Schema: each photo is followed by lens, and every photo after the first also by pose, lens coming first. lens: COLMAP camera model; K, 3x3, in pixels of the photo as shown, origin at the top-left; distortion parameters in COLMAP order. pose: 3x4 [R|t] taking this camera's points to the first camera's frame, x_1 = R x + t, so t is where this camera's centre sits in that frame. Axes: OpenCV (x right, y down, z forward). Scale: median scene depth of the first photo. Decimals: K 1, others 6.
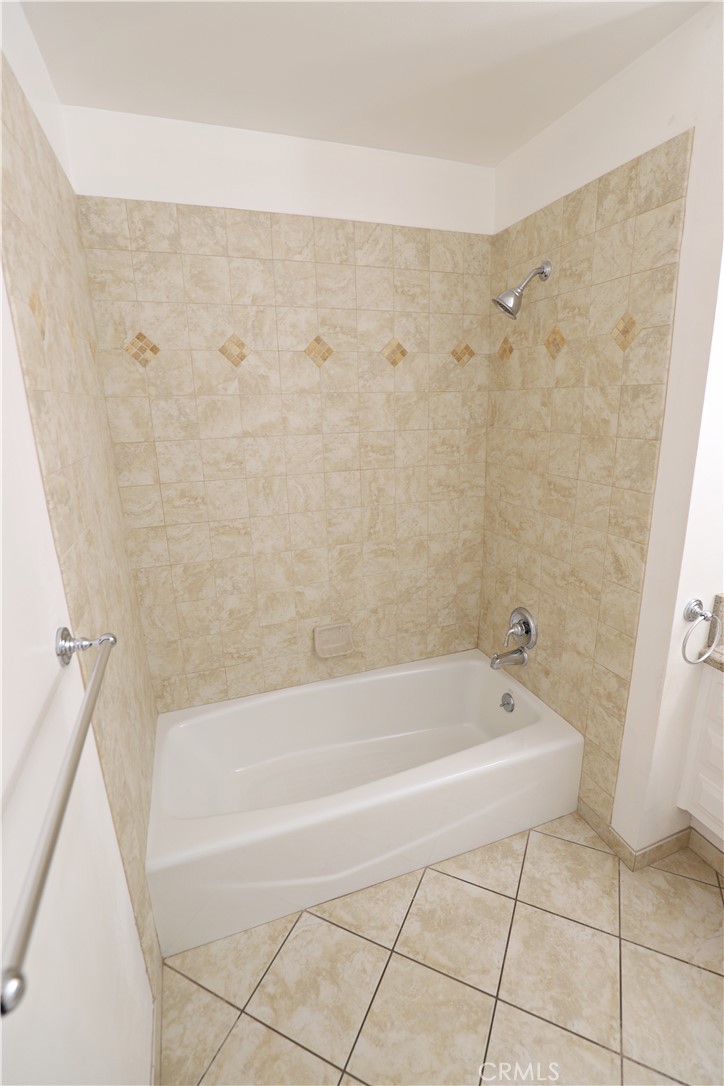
lens RADIAL K [[495.0, 0, 378.7], [0, 495.0, 539.1], [0, 0, 1]] dist [-0.027005, 0.005051]
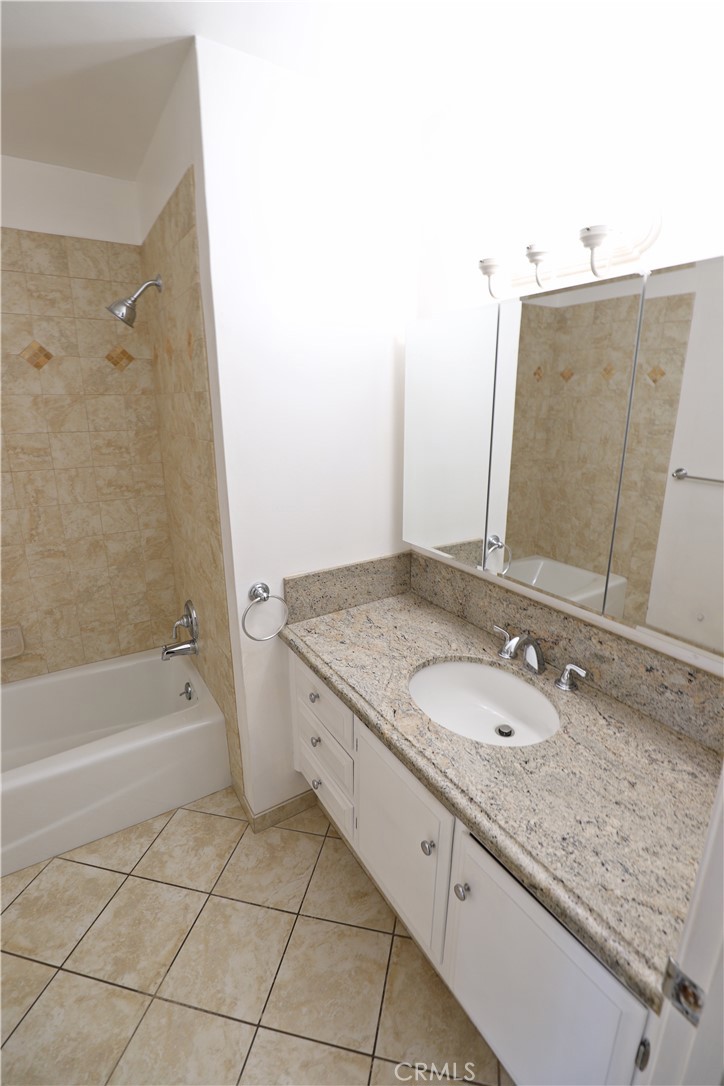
lens RADIAL K [[495.0, 0, 364.6], [0, 495.0, 538.2], [0, 0, 1]] dist [-0.027005, 0.005051]
pose [[0.977647, -0.037373, 0.206906, 0.446696], [0.037919, 0.999280, 0.001328, 0.019459], [-0.206807, 0.006548, 0.978360, -0.111287]]
